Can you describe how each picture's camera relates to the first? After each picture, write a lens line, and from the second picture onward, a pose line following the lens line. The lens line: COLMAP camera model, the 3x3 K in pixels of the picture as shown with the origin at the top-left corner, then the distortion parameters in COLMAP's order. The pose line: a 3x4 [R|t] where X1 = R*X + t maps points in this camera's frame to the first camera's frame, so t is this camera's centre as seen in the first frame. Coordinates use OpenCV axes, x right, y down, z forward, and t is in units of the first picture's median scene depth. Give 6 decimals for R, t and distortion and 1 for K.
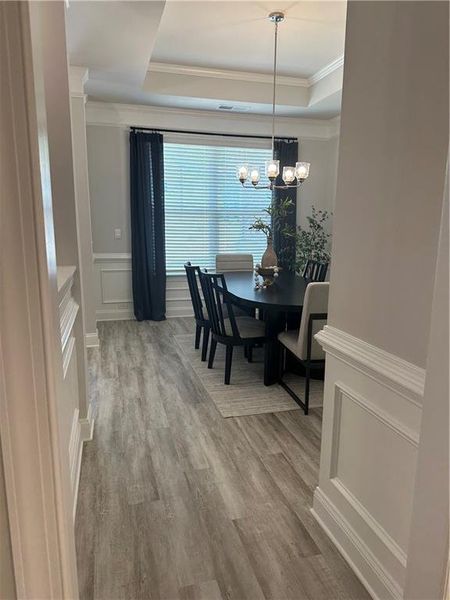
lens RADIAL K [[428.9, 0, 225.0], [0, 428.9, 300.0], [0, 0, 1]] dist [0.002974, 0.000195]
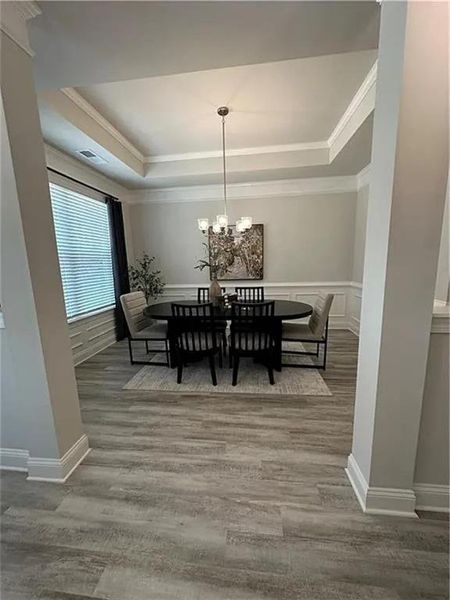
lens RADIAL K [[241.1, 0, 224.4], [0, 241.1, 301.5], [0, 0, 1]] dist [-0.000698, -0.000099]
pose [[0.380172, -0.186671, 0.905882, -0.609371], [0.199754, 0.972878, 0.116646, -0.154295], [-0.903088, 0.136608, 0.407149, 0.705169]]
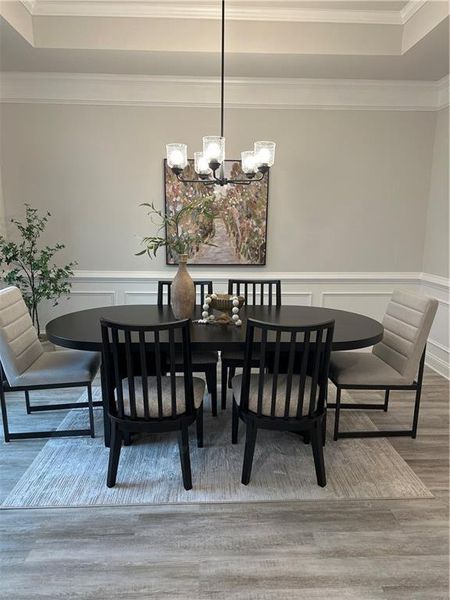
lens RADIAL K [[428.9, 0, 225.0], [0, 428.9, 300.0], [0, 0, 1]] dist [0.002974, 0.000195]
pose [[0.228760, -0.192468, 0.954267, -0.556980], [0.170355, 0.973049, 0.155418, -0.188434], [-0.958461, 0.127011, 0.255383, 0.826269]]
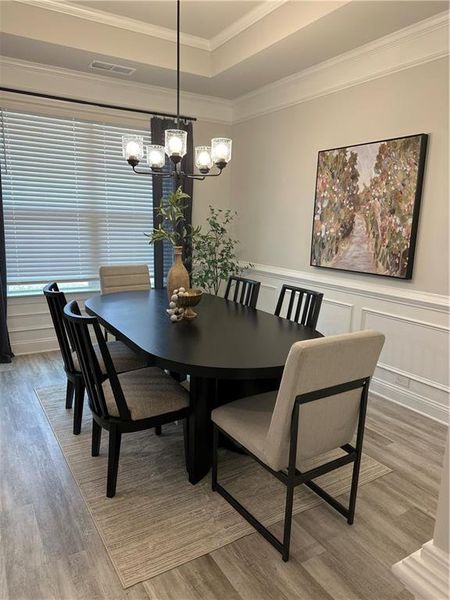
lens RADIAL K [[425.4, 0, 225.0], [0, 425.4, 300.0], [0, 0, 1]] dist [0.003761, -0.061511]
pose [[0.962672, -0.036518, 0.268196, -0.006463], [0.036567, 0.999320, 0.004818, -0.065798], [-0.268190, 0.005169, 0.963352, 0.337086]]
